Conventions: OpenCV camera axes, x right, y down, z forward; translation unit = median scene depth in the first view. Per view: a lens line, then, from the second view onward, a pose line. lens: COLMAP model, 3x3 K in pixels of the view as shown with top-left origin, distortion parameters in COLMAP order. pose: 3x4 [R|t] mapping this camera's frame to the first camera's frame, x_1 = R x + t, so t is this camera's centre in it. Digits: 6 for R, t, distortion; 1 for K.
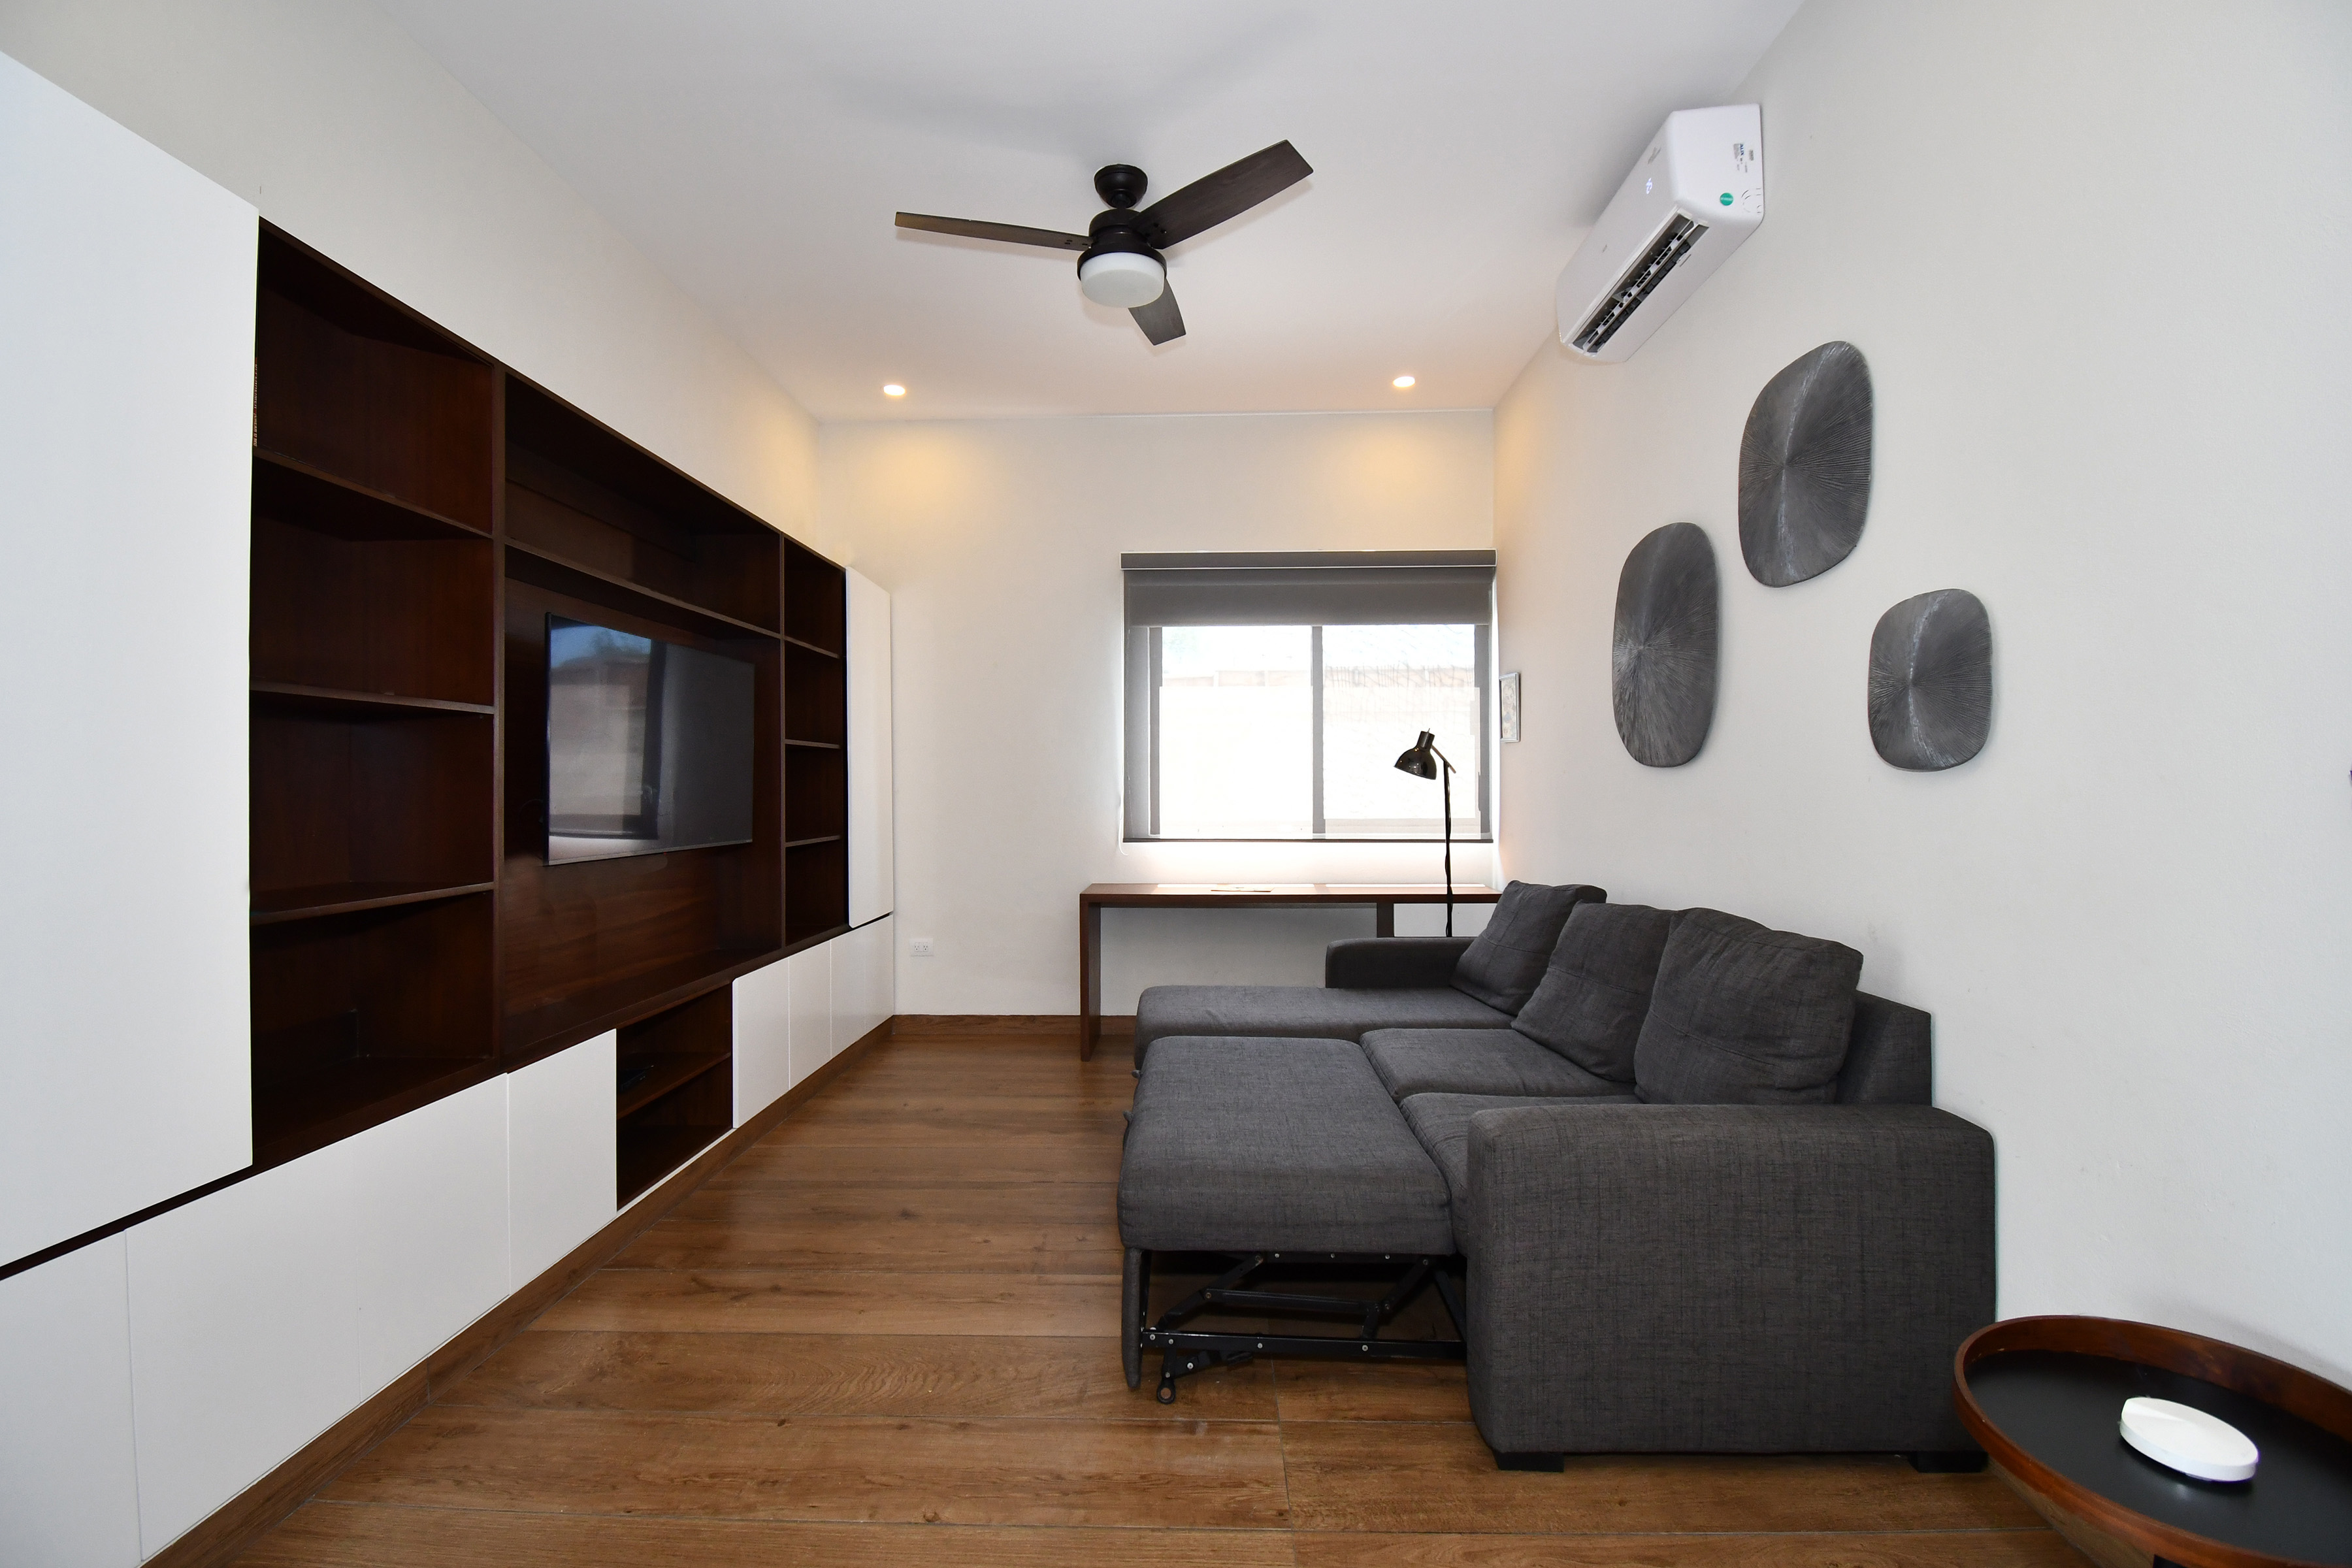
lens RADIAL K [[879.1, 0, 1175.3], [0, 879.1, 752.8], [0, 0, 1]] dist [0.021608, -0.015474]
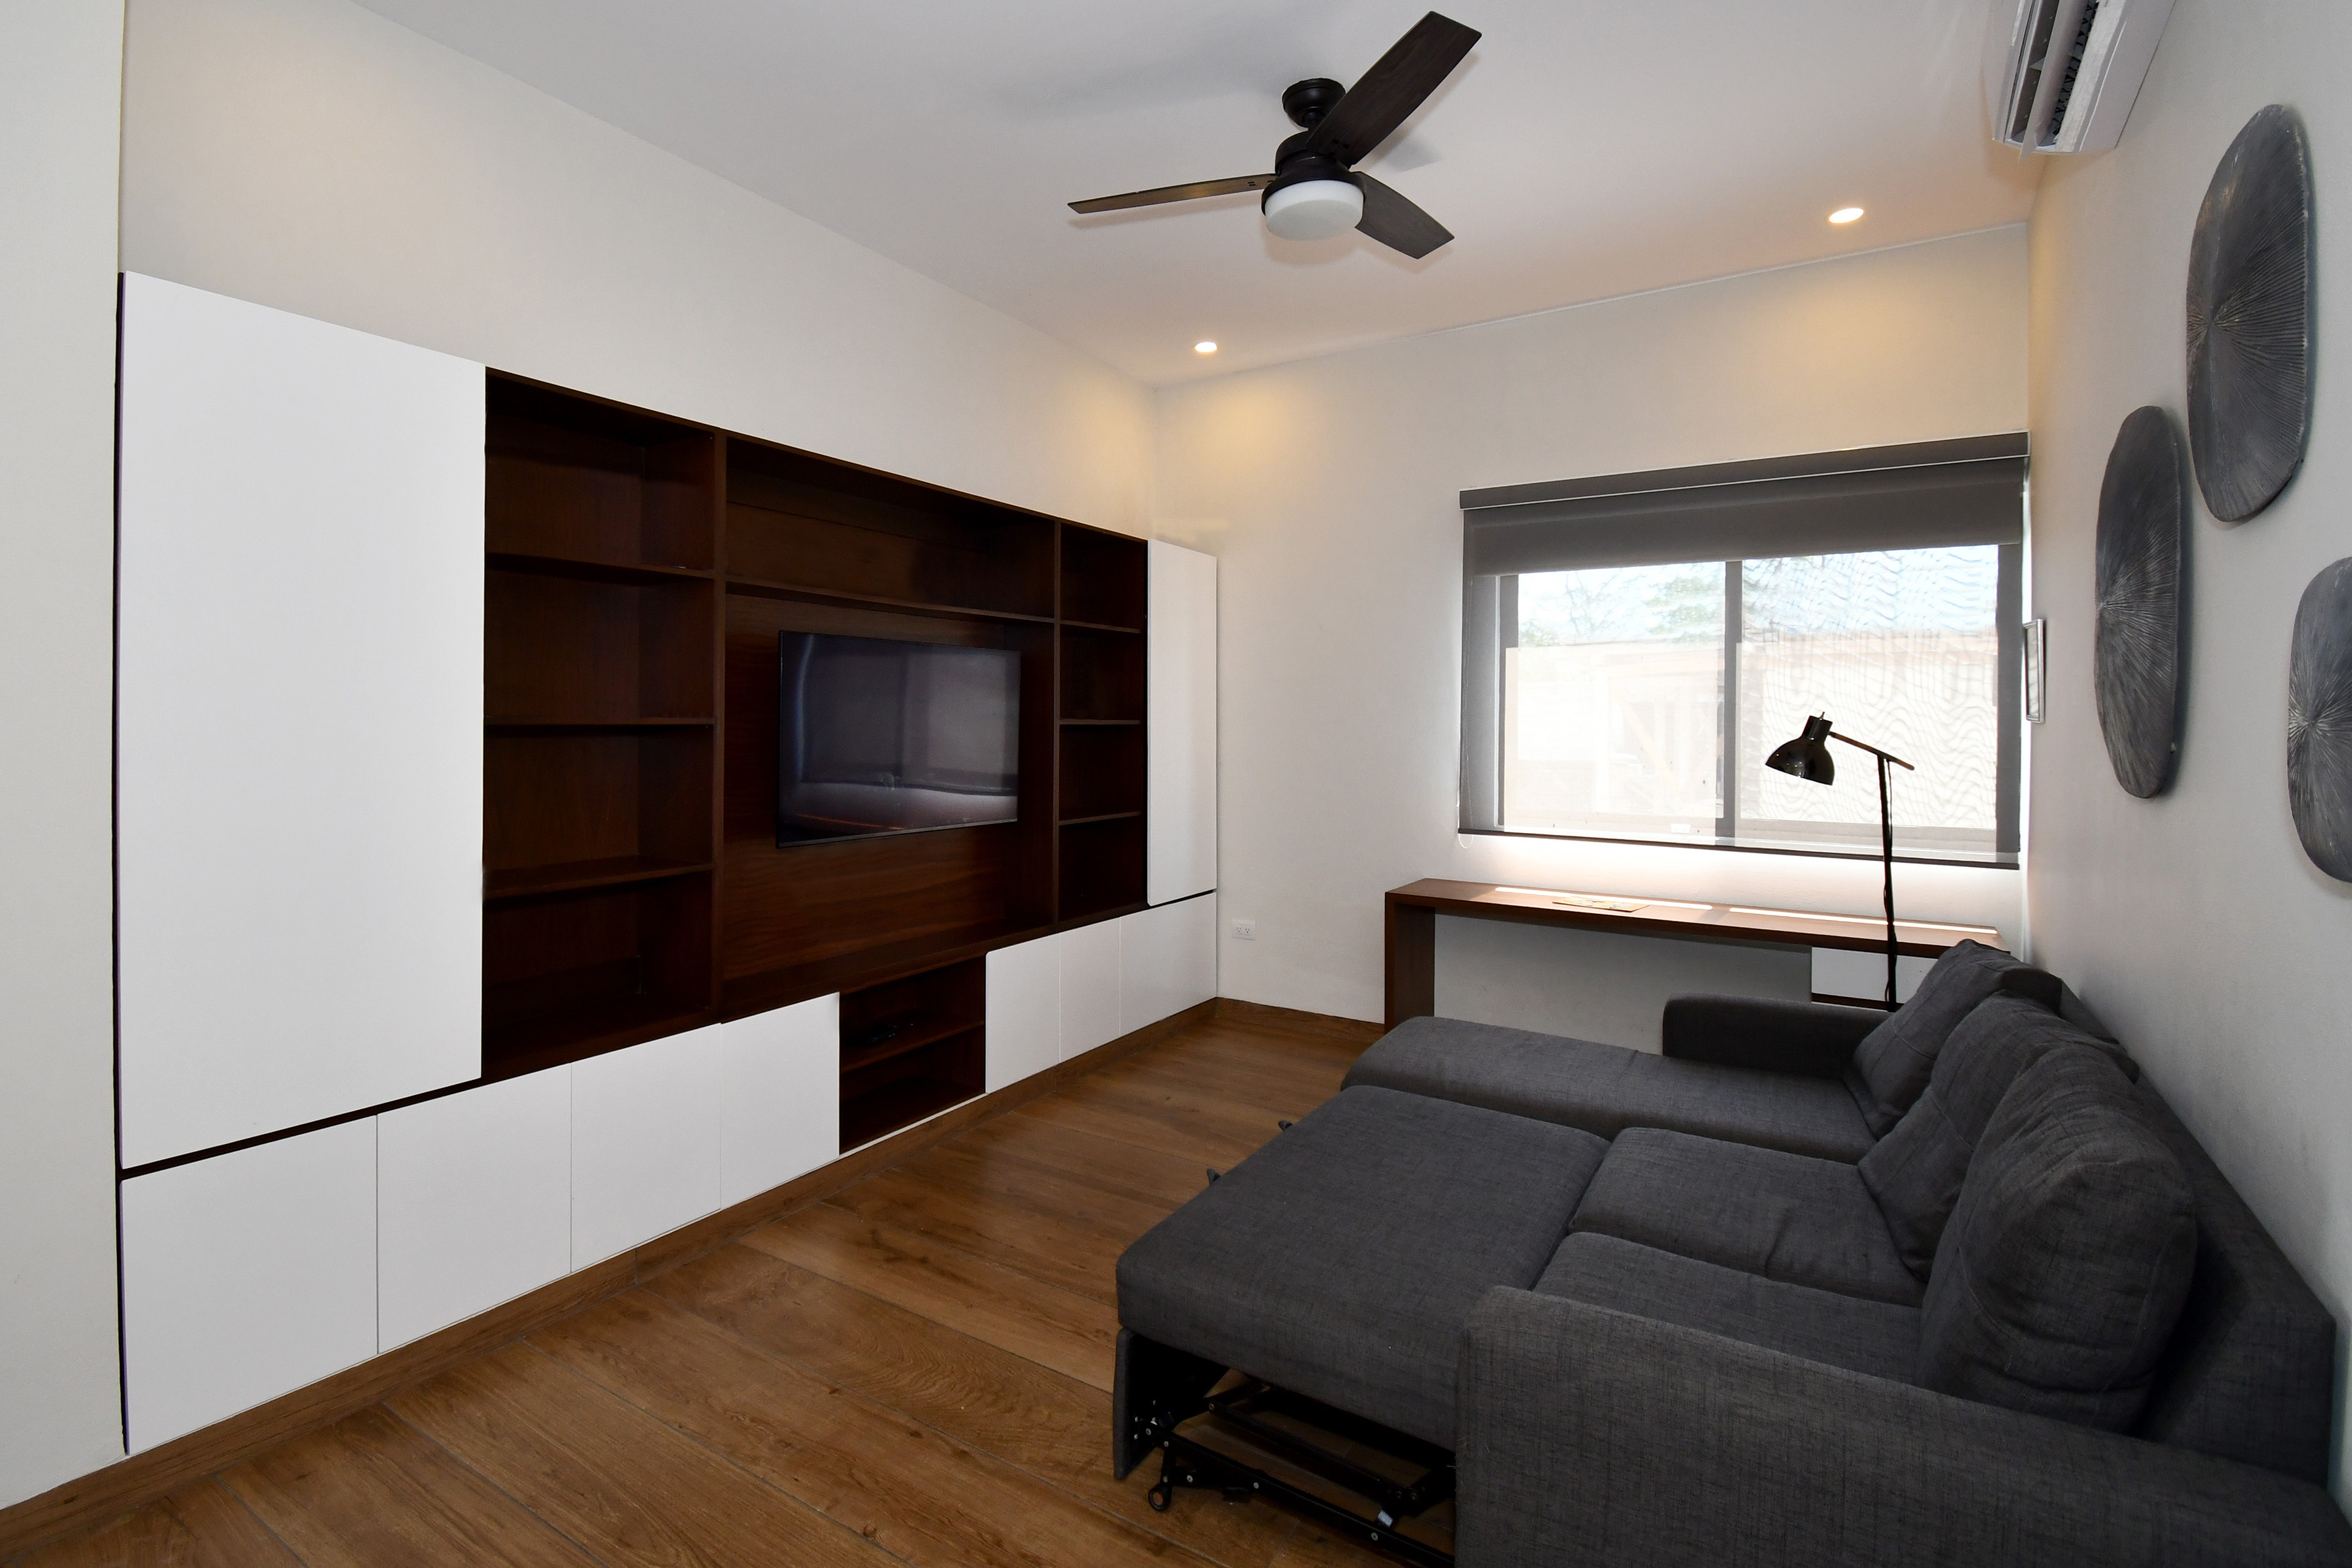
lens RADIAL K [[977.7, 0, 1179.4], [0, 977.7, 713.7], [0, 0, 1]] dist [0.018360, -0.017681]
pose [[0.886174, 0.006954, -0.463300, 0.277161], [-0.001104, 0.999916, 0.012897, -0.050773], [0.463351, -0.010917, 0.886108, 0.081210]]
